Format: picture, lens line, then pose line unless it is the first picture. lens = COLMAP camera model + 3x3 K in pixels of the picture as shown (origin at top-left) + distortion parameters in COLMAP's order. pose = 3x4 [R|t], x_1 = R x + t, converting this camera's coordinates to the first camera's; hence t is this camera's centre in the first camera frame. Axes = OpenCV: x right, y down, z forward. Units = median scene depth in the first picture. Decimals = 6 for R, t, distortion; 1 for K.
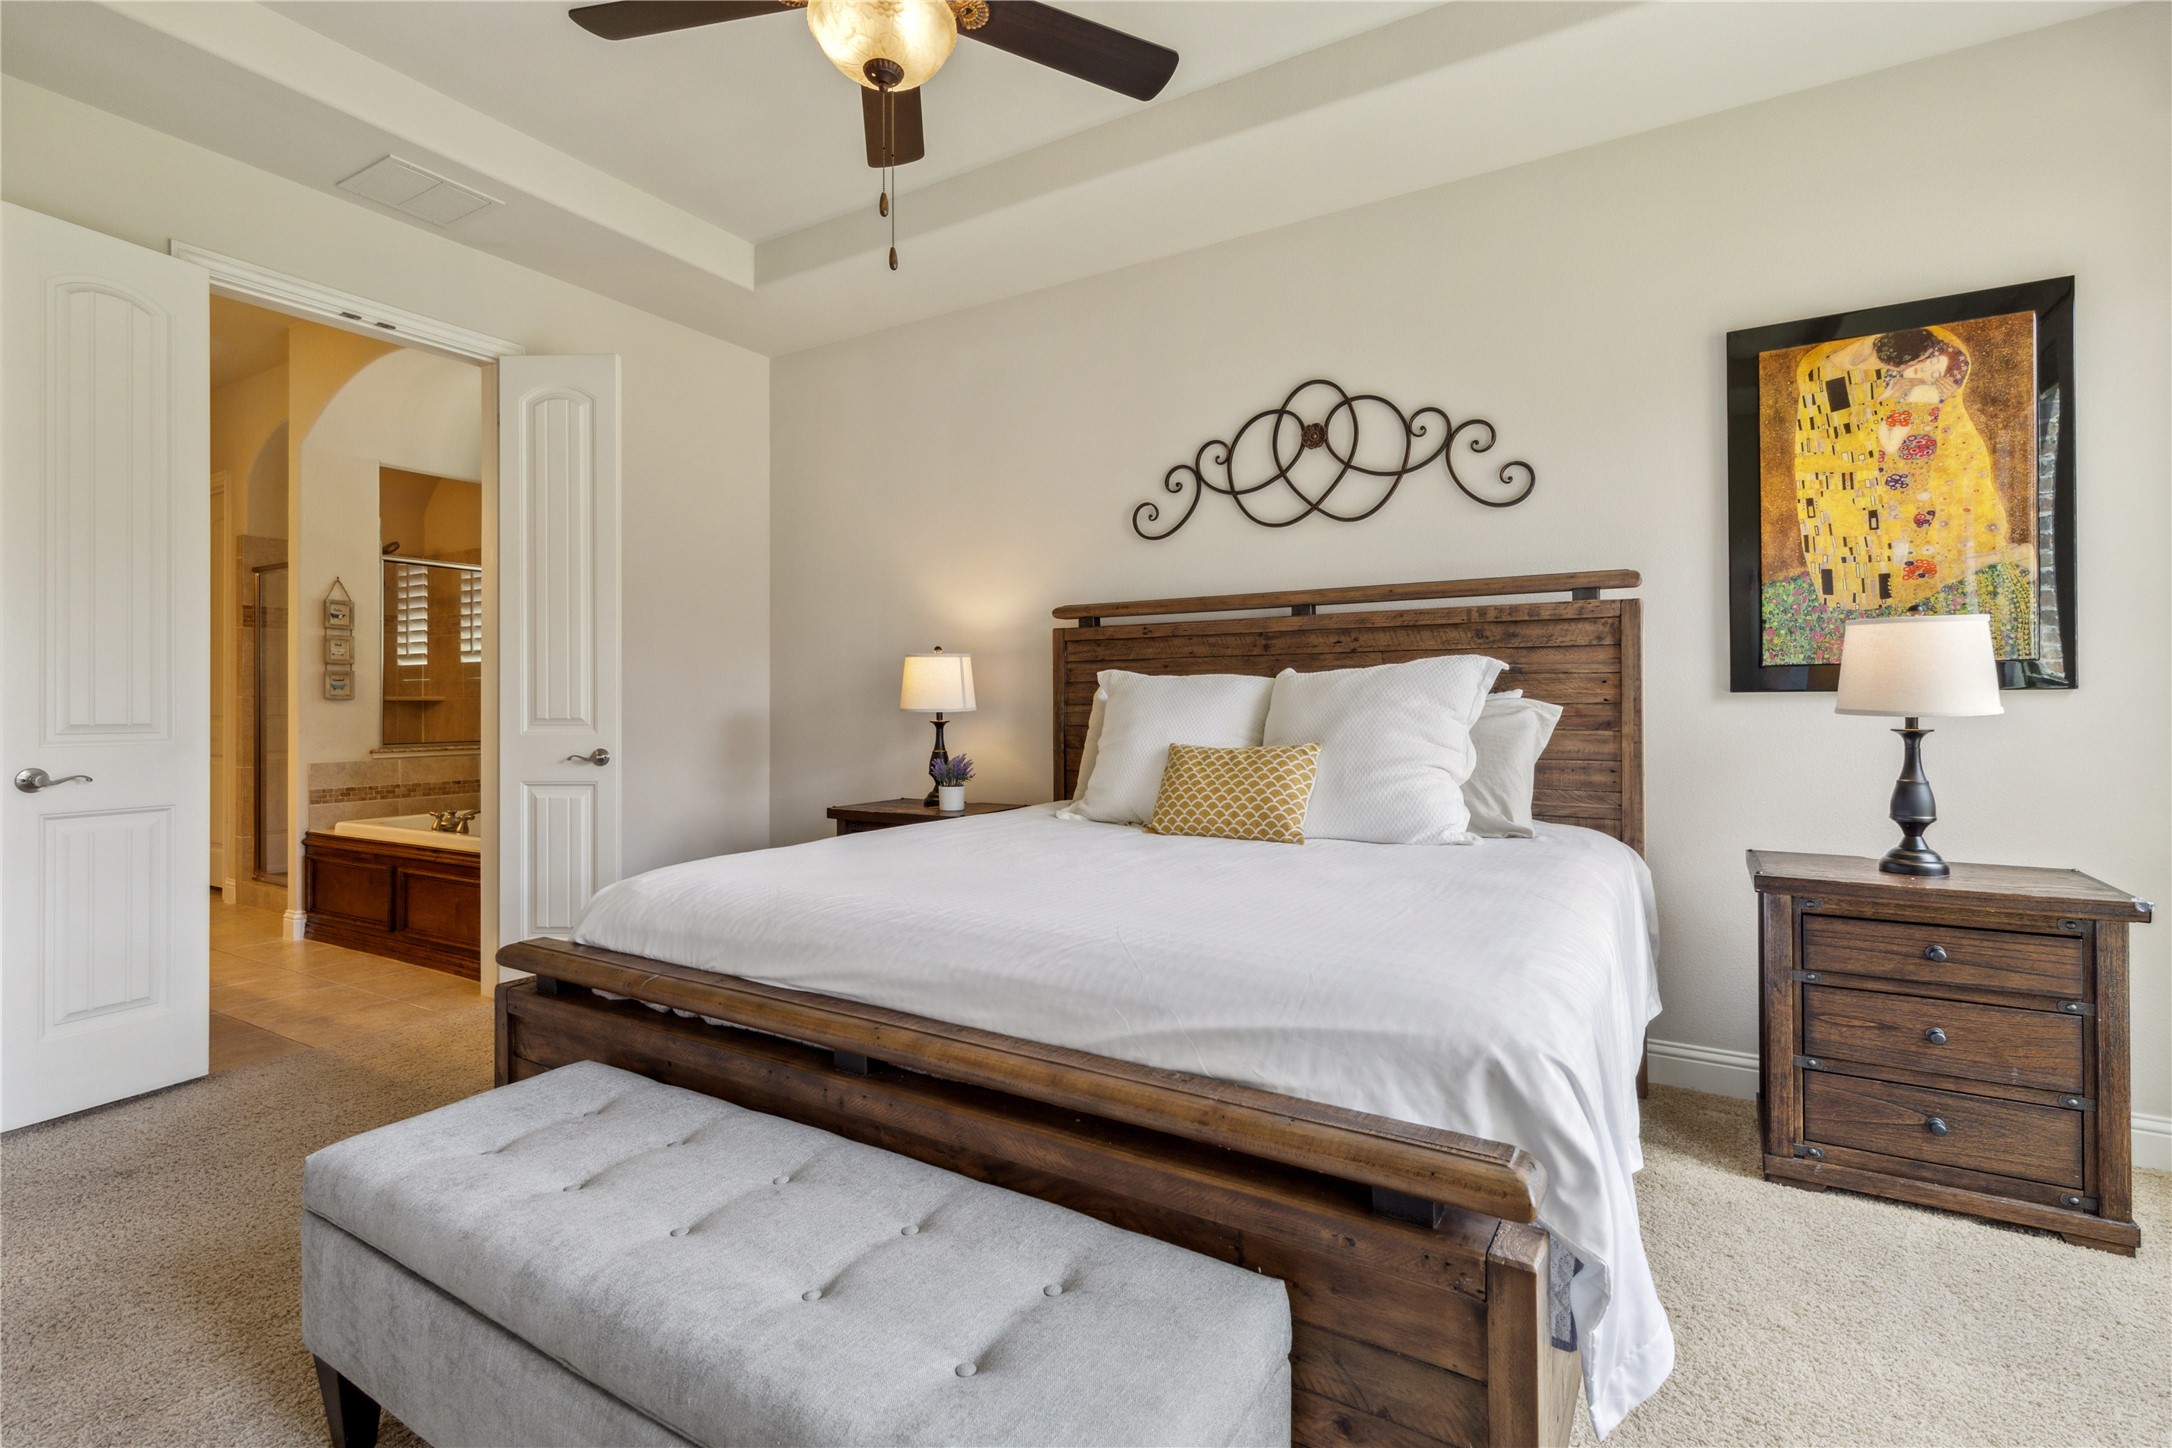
lens RADIAL K [[984.6, 0, 1081.4], [0, 984.6, 703.6], [0, 0, 1]] dist [0.002468, -0.000119]
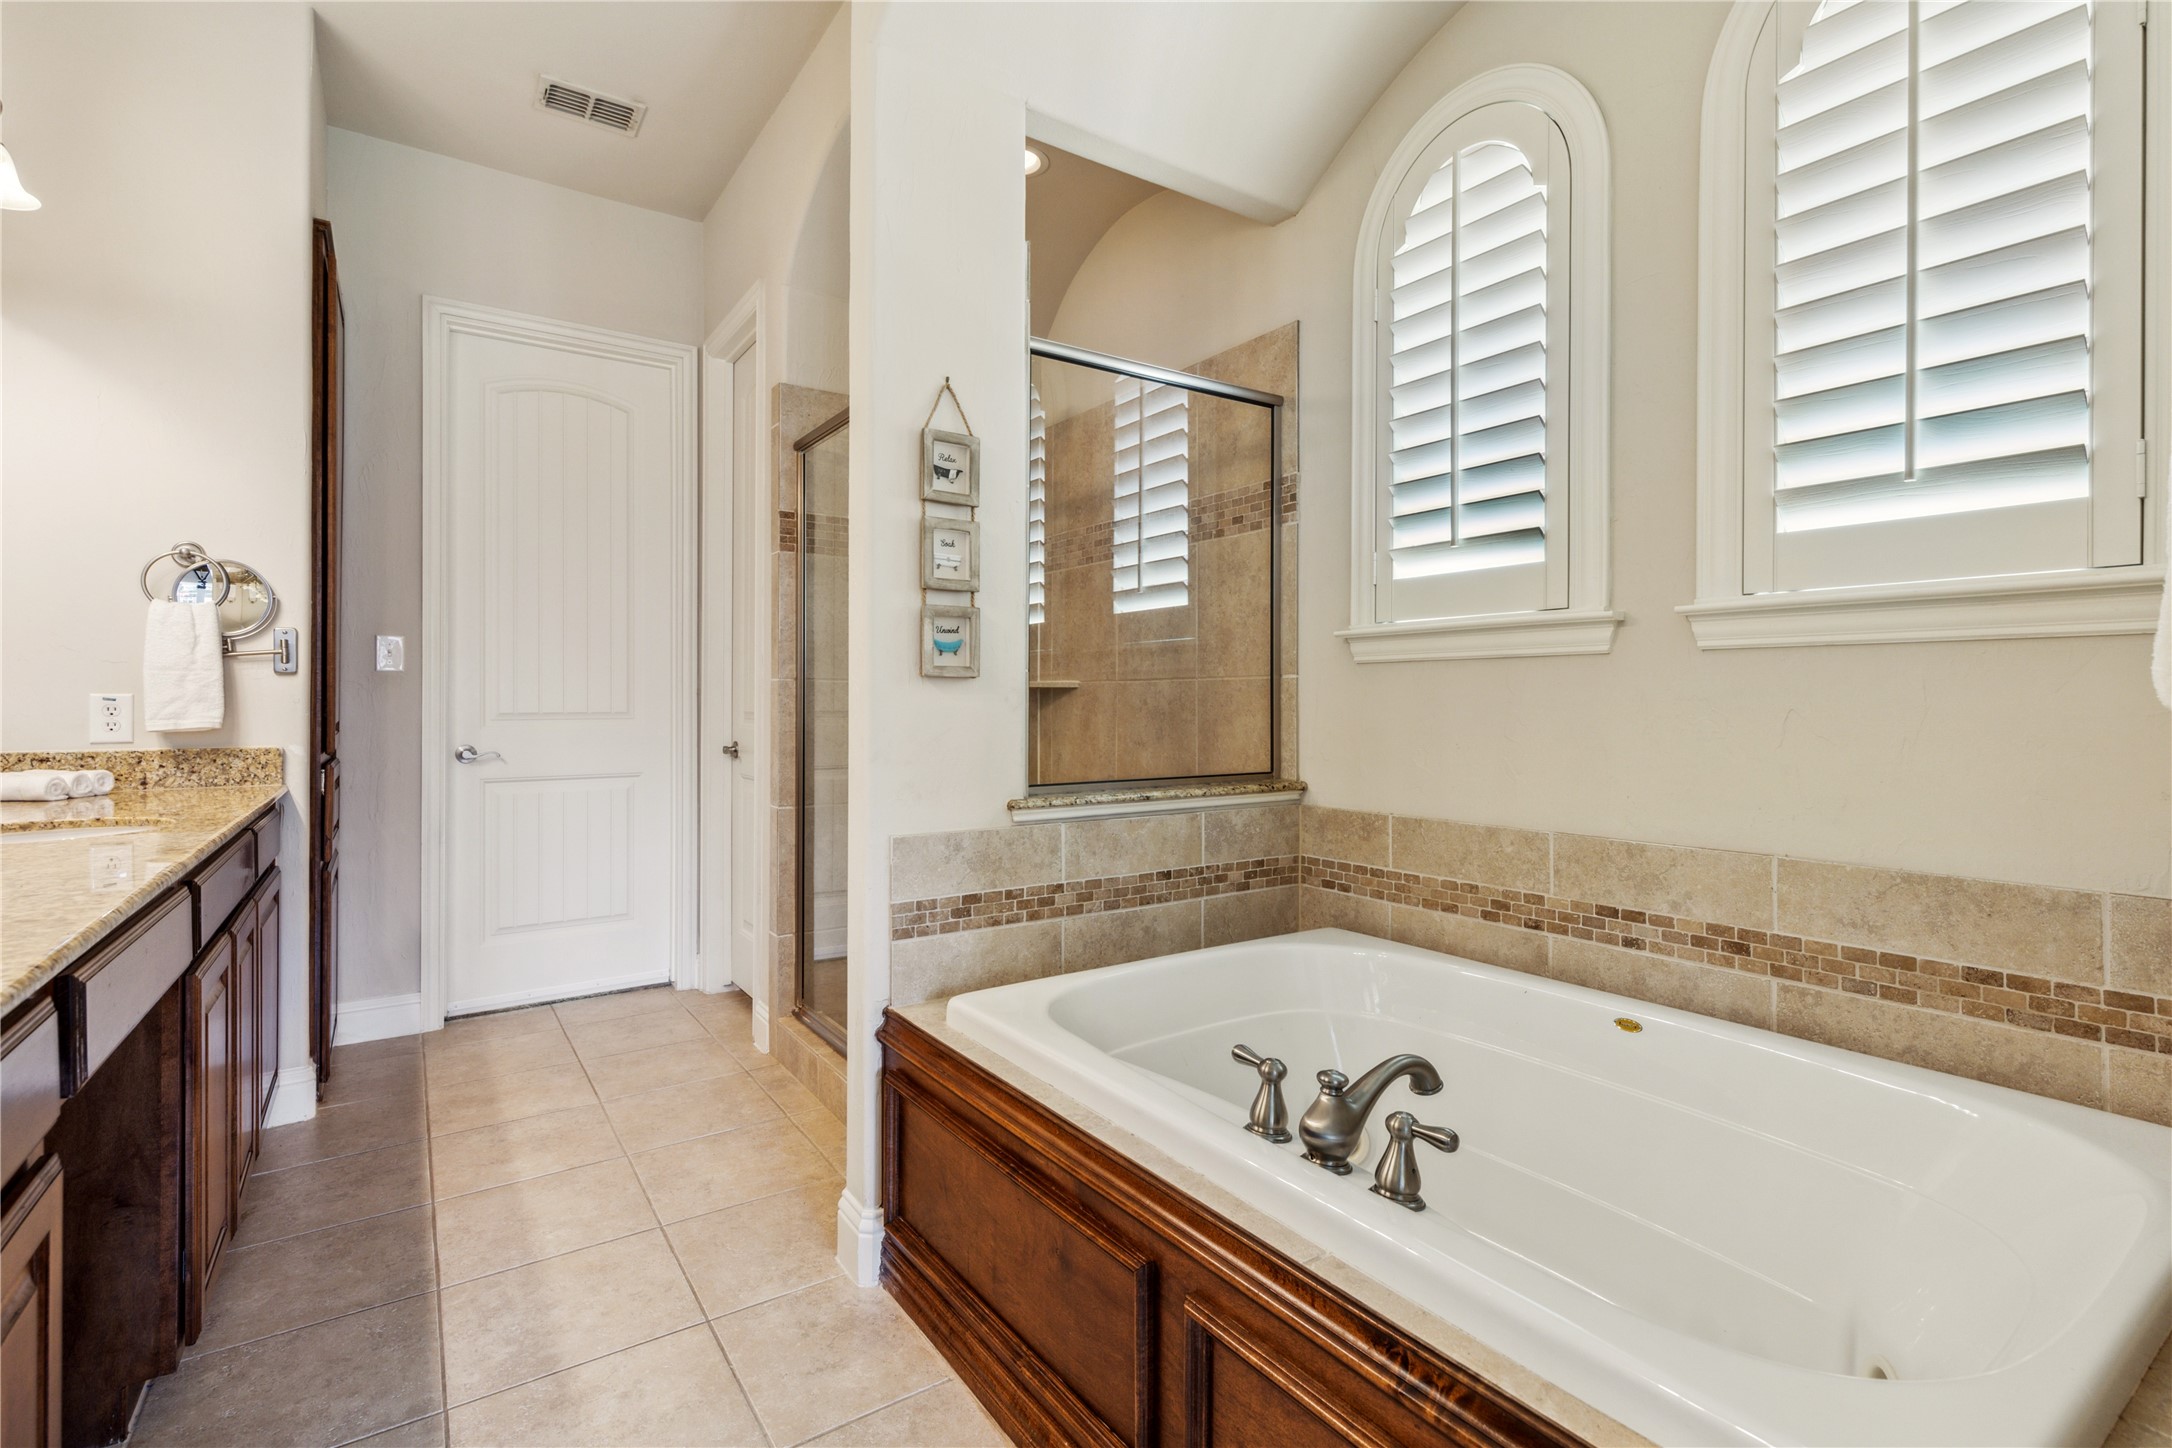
lens RADIAL K [[1004.9, 0, 1090.5], [0, 1004.9, 702.4], [0, 0, 1]] dist [0.009697, -0.000392]
pose [[0.907059, 0.003958, -0.420985, -0.515096], [-0.003218, 0.999992, 0.002468, 0.004455], [0.420992, -0.000884, 0.907064, 0.635331]]
